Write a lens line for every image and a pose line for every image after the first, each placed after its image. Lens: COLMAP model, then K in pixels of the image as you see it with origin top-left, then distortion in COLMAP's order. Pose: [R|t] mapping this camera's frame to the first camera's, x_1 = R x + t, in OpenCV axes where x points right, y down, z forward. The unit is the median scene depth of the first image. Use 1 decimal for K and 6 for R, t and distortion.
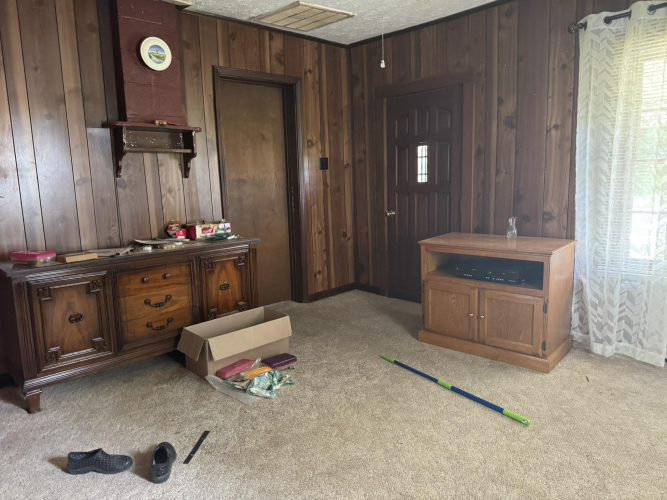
lens RADIAL K [[470.2, 0, 333.3], [0, 470.2, 254.1], [0, 0, 1]] dist [0.059534, -0.079732]
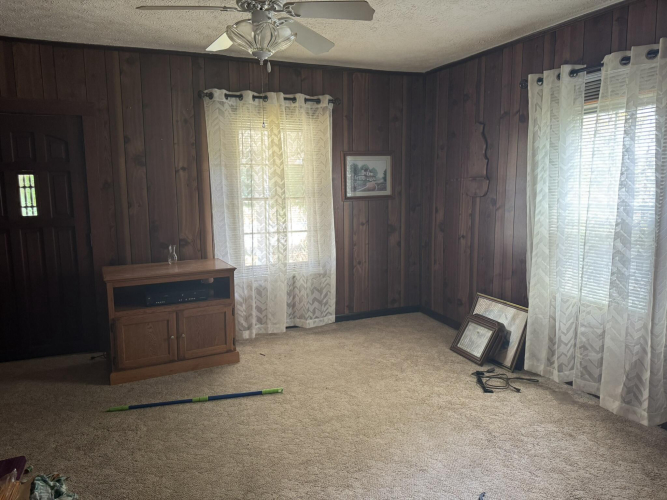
lens RADIAL K [[470.2, 0, 333.3], [0, 470.2, 254.1], [0, 0, 1]] dist [0.059534, -0.079732]
pose [[0.345764, -0.100358, 0.932939, -0.559107], [0.155782, 0.986605, 0.048395, -0.052107], [-0.925300, 0.128602, 0.356766, 0.244637]]
